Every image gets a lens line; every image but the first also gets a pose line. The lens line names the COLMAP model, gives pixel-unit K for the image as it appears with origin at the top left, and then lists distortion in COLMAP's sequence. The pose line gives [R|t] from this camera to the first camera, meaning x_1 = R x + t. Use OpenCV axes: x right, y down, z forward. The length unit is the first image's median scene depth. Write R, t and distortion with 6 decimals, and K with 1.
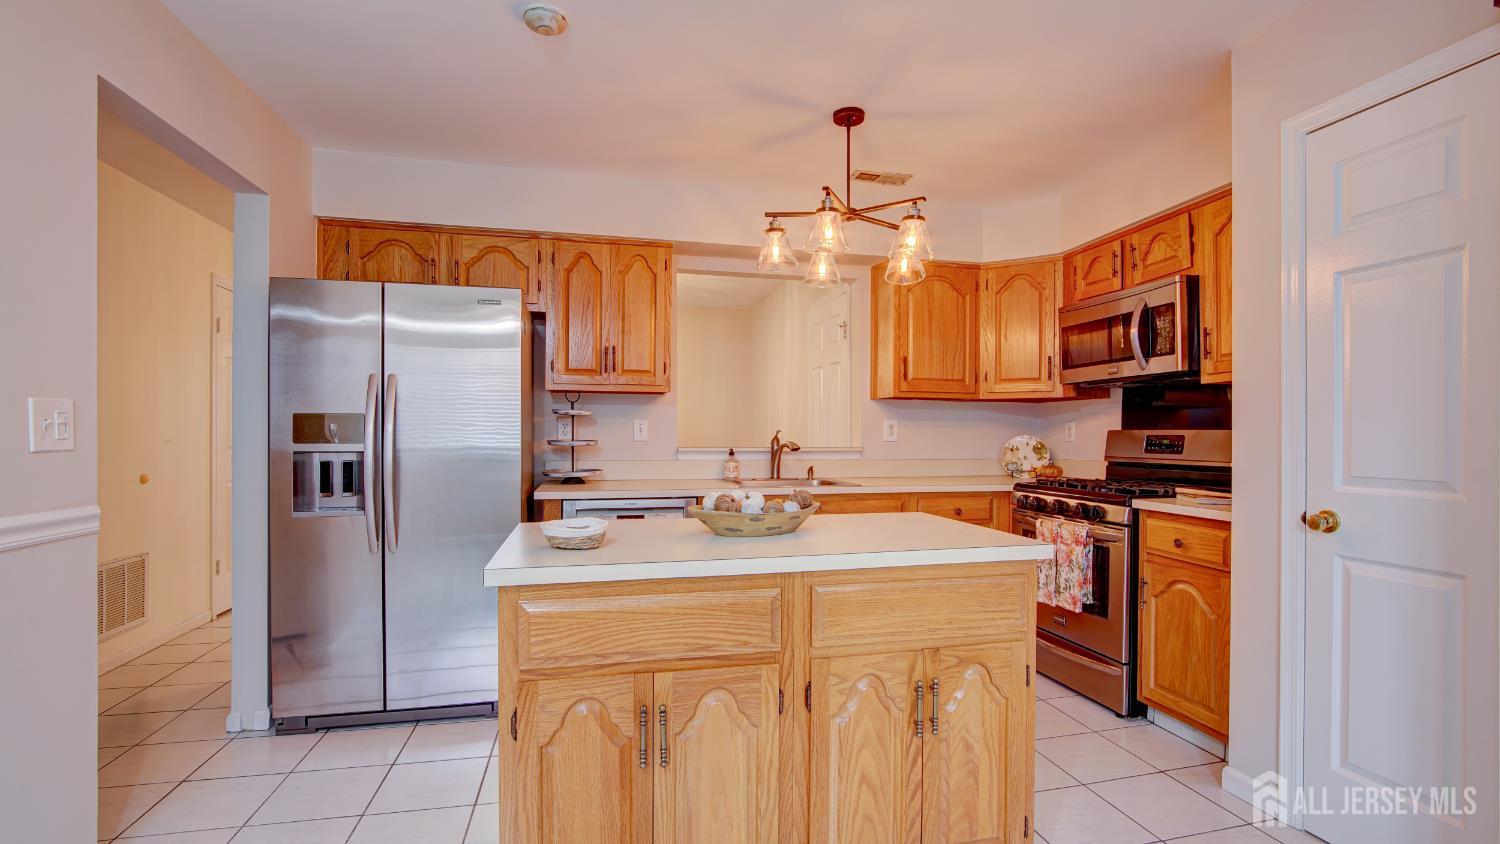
lens RADIAL K [[665.4, 0, 756.7], [0, 665.4, 427.4], [0, 0, 1]] dist [-0.030339, 0.003676]
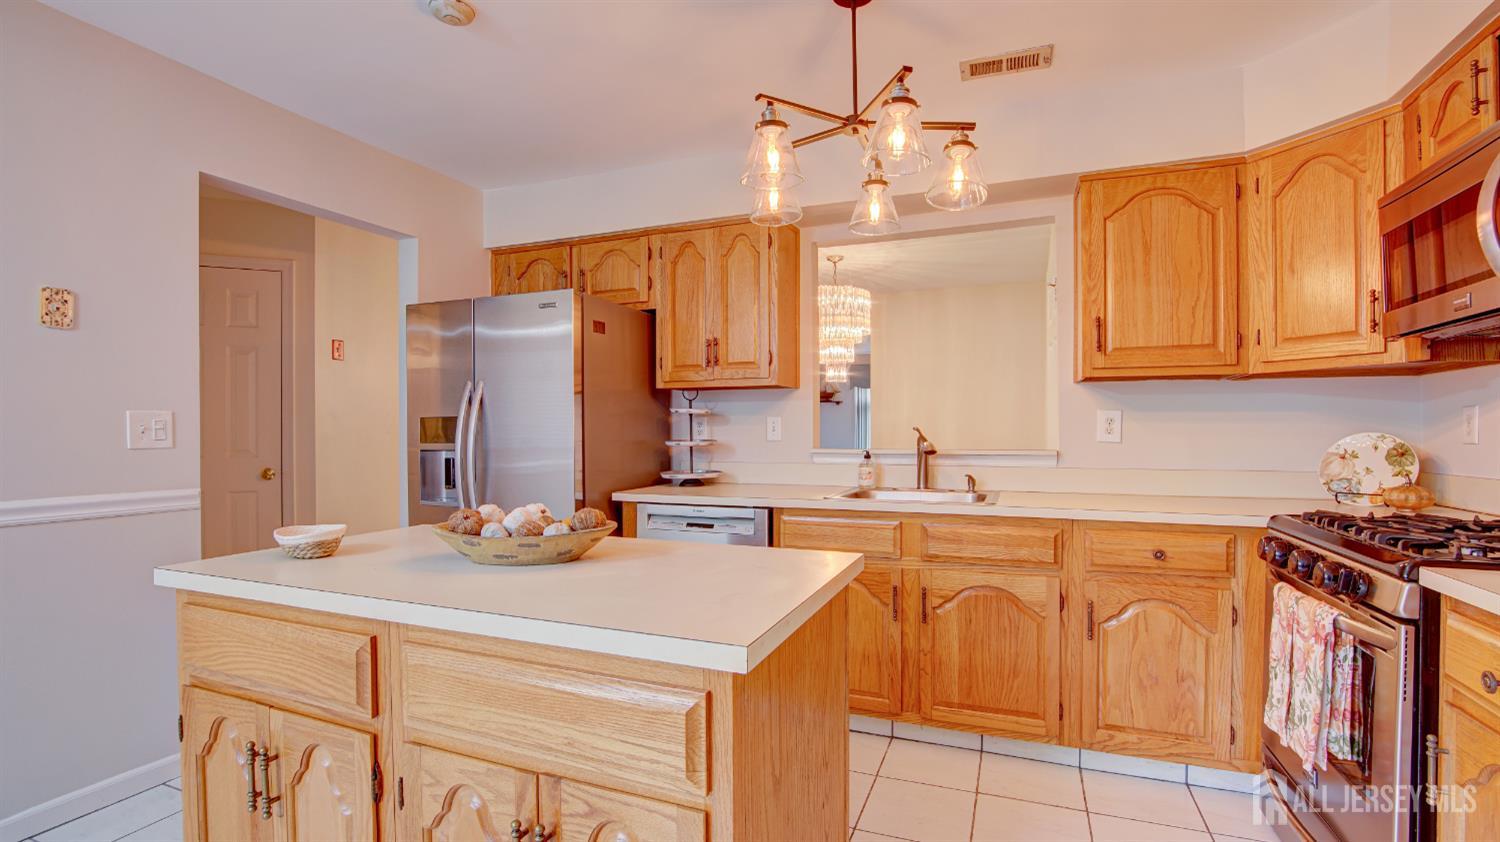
lens RADIAL K [[665.4, 0, 750.3], [0, 665.4, 430.8], [0, 0, 1]] dist [-0.030339, 0.003676]
pose [[0.817402, -0.005867, -0.576037, 0.344722], [0.010497, 0.999934, 0.004712, 0.002575], [0.575972, -0.009898, 0.817410, 0.265788]]
